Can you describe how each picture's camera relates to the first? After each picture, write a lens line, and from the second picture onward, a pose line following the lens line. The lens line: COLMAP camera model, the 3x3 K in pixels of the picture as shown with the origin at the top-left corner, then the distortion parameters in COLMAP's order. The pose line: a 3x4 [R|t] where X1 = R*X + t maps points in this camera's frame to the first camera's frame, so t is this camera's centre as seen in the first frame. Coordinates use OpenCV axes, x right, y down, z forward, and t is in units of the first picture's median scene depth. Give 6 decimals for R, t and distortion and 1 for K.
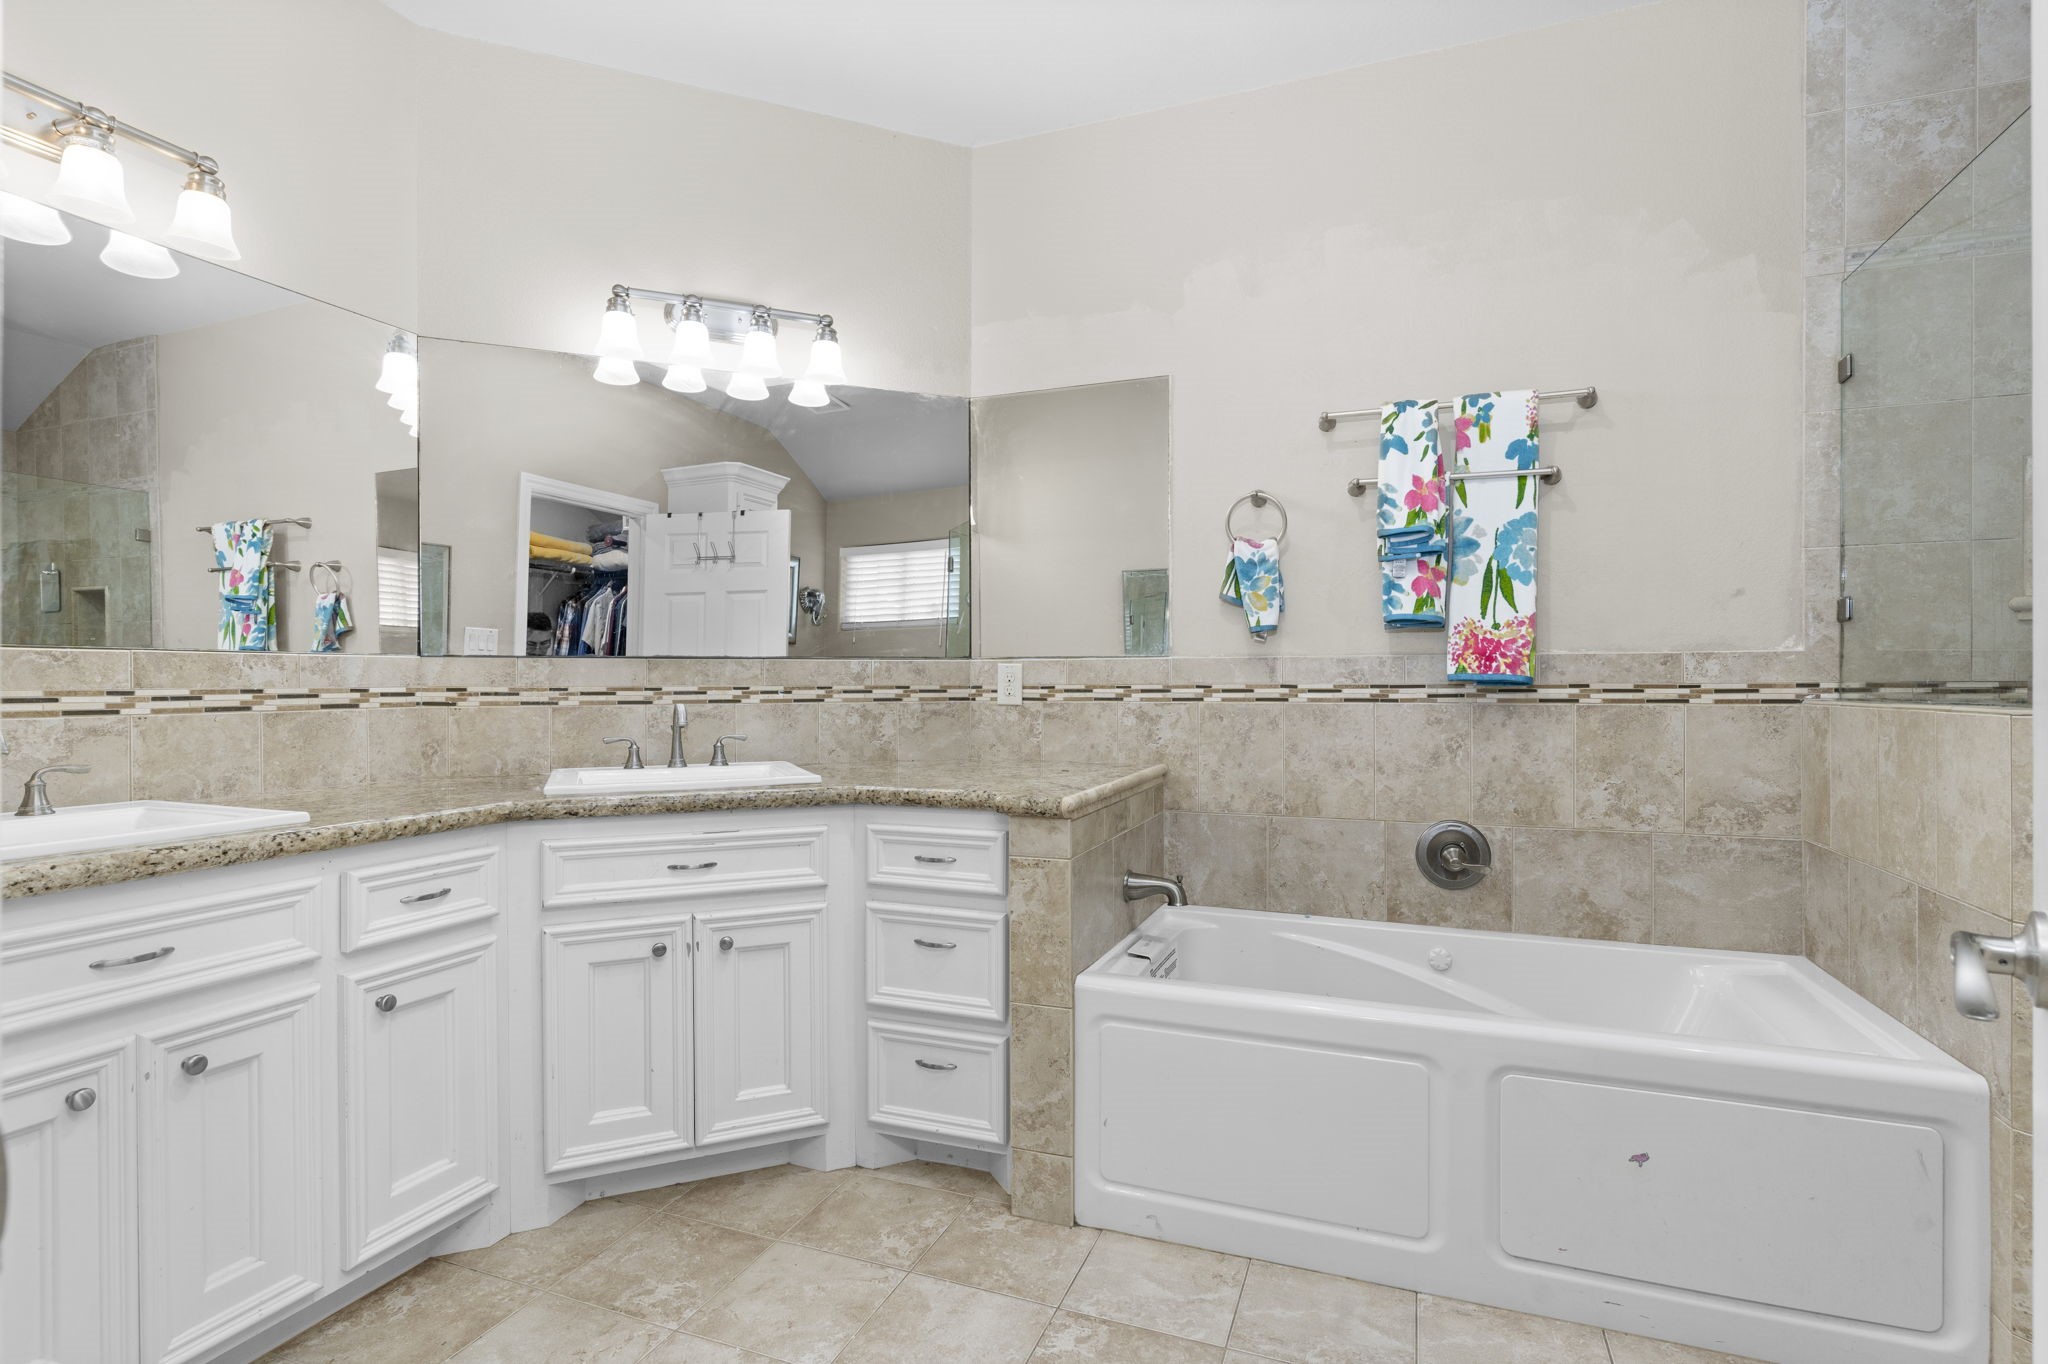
lens RADIAL K [[987.5, 0, 1026.5], [0, 987.5, 687.0], [0, 0, 1]] dist [-0.000965, 0.000376]
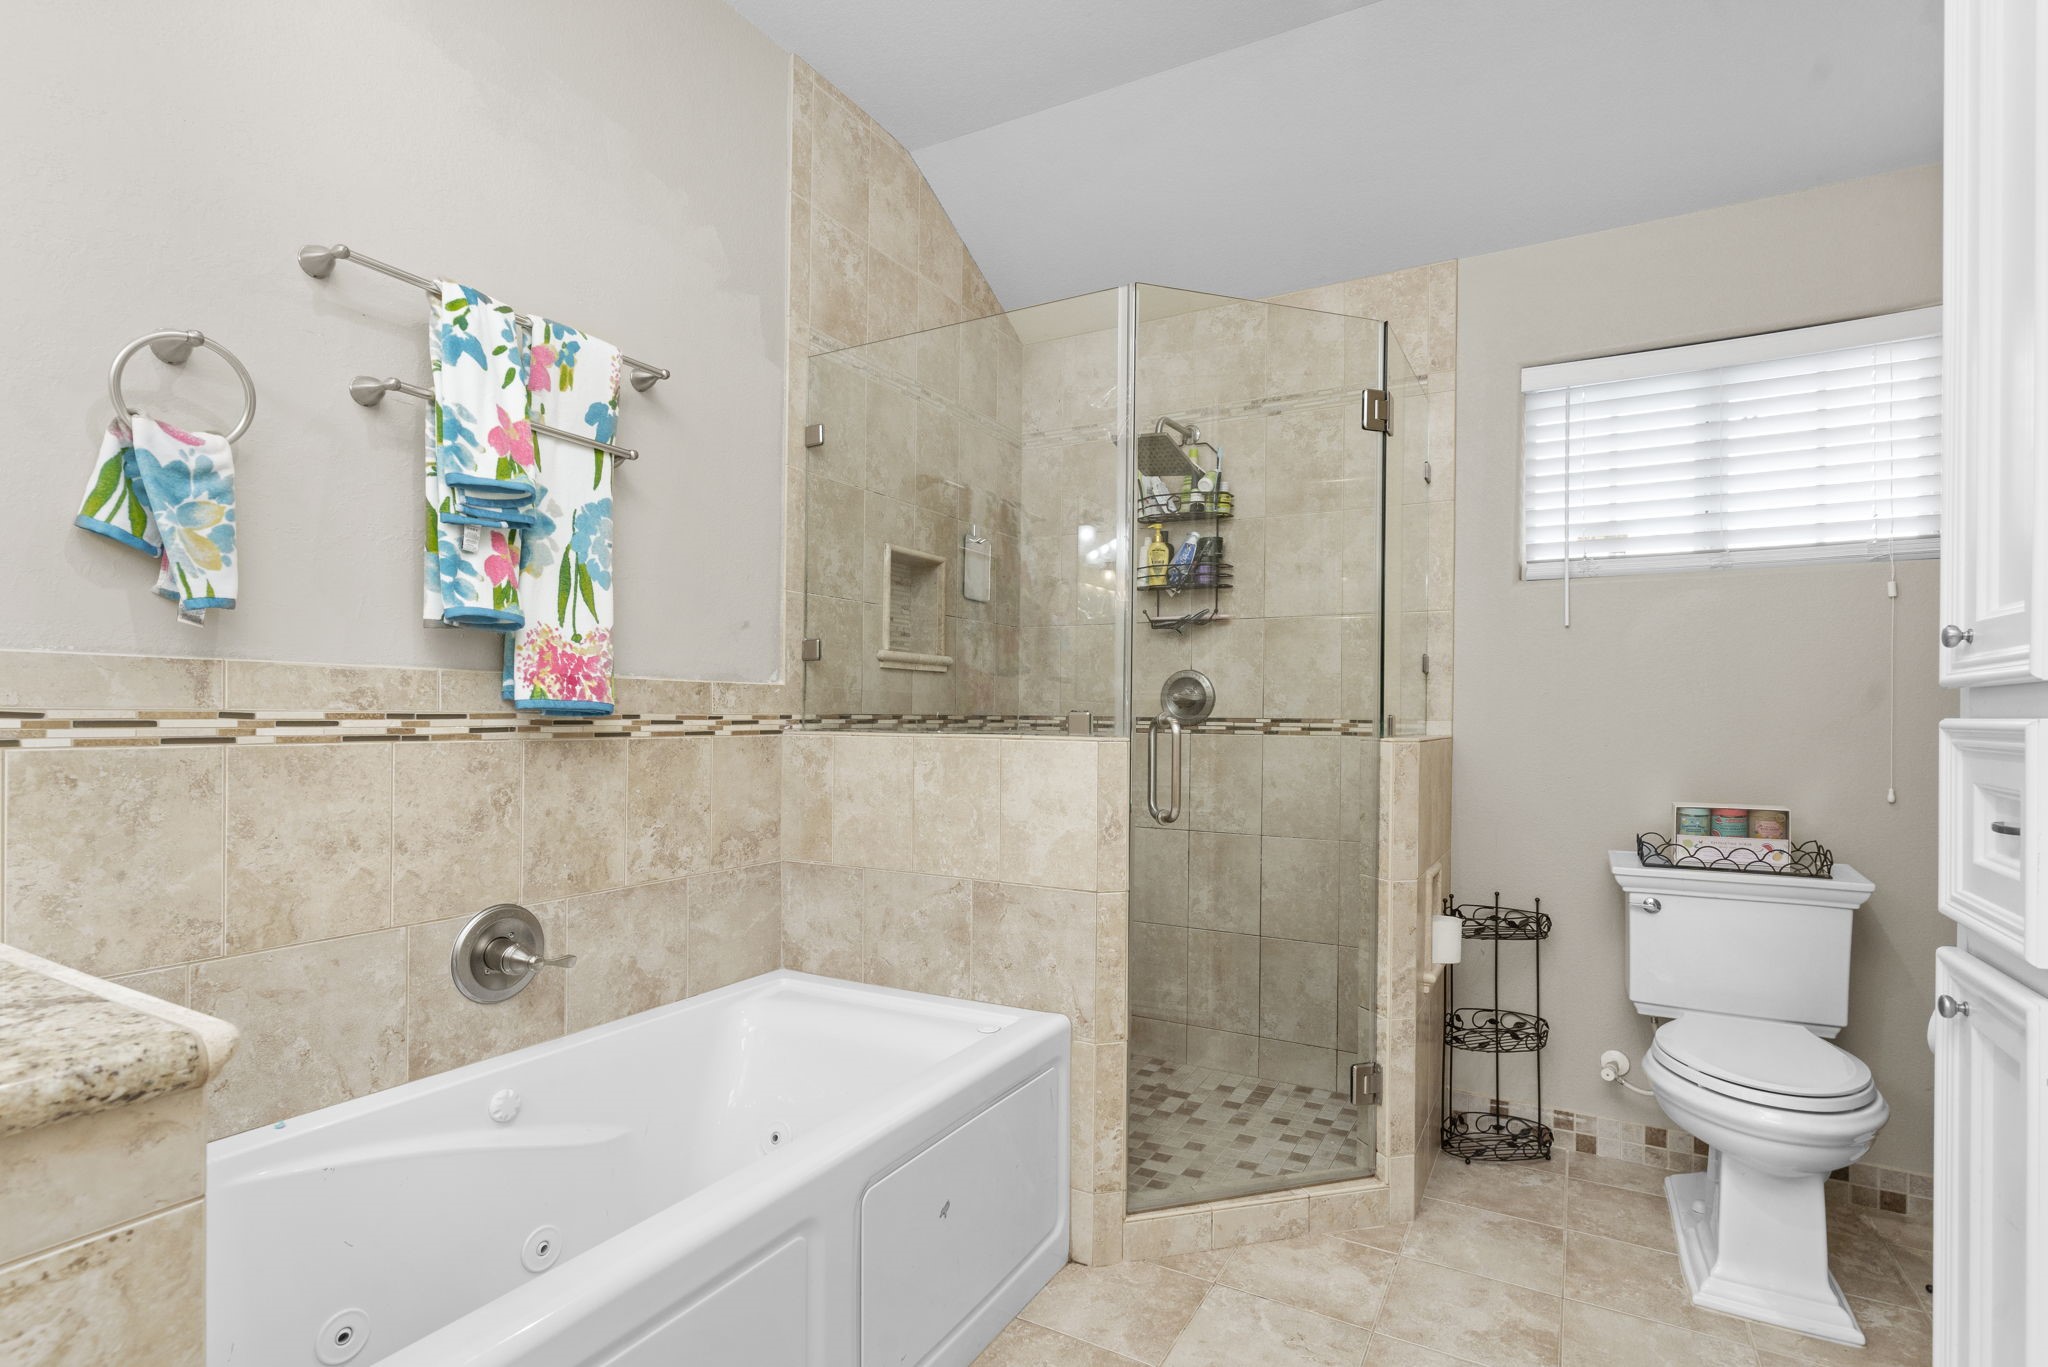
lens RADIAL K [[987.5, 0, 1022.1], [0, 987.5, 716.0], [0, 0, 1]] dist [-0.000965, 0.000376]
pose [[0.151772, 0.003404, 0.988410, -0.220847], [-0.005858, 0.999980, -0.002544, -0.001517], [-0.988398, -0.005404, 0.151789, 0.535513]]
